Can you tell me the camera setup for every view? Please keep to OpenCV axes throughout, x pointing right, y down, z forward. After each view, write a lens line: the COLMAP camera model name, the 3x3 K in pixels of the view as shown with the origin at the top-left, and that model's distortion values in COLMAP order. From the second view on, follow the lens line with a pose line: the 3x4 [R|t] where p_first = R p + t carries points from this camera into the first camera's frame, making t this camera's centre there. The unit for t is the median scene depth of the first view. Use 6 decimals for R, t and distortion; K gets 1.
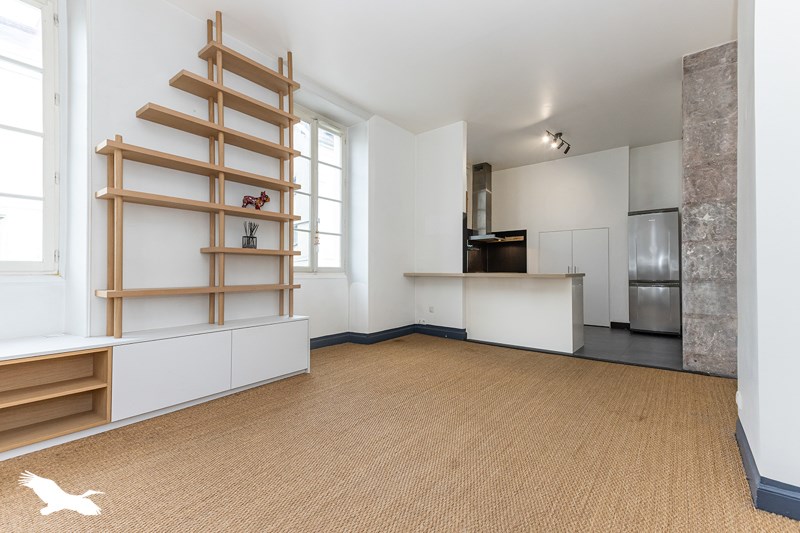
lens RADIAL K [[344.7, 0, 399.1], [0, 344.7, 265.2], [0, 0, 1]] dist [0.040841, -0.013540]
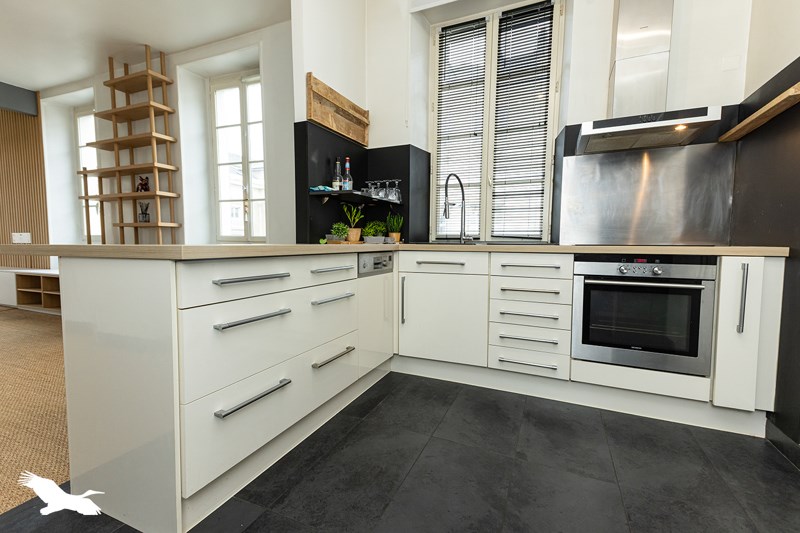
lens RADIAL K [[344.7, 0, 399.1], [0, 344.7, 265.2], [0, 0, 1]] dist [0.040841, -0.013540]
pose [[0.250236, 0.066602, -0.965891, 0.863444], [0.011414, 0.997359, 0.071729, 0.022201], [0.968117, -0.028974, 0.248815, 1.252594]]
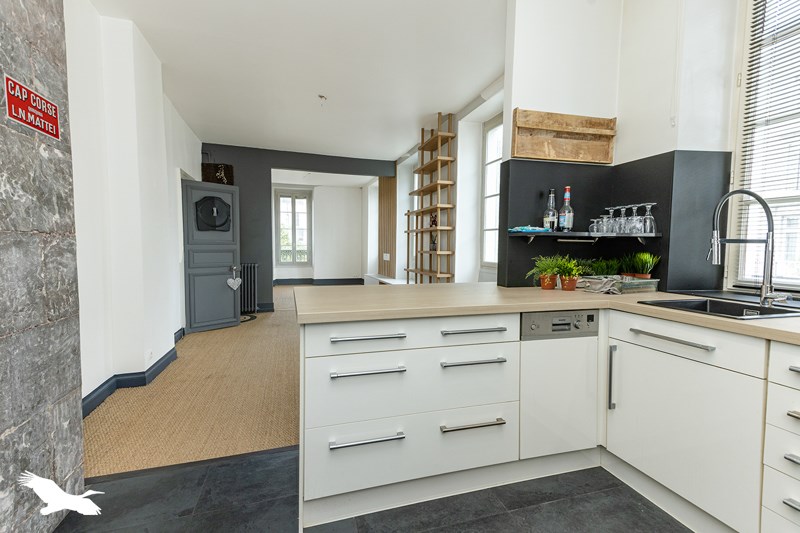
lens RADIAL K [[344.7, 0, 399.1], [0, 344.7, 265.2], [0, 0, 1]] dist [0.040841, -0.013540]
pose [[-0.569217, 0.030965, -0.821604, 0.810629], [0.002789, 0.999358, 0.035732, -0.027055], [0.822183, 0.018048, -0.568937, 1.415784]]
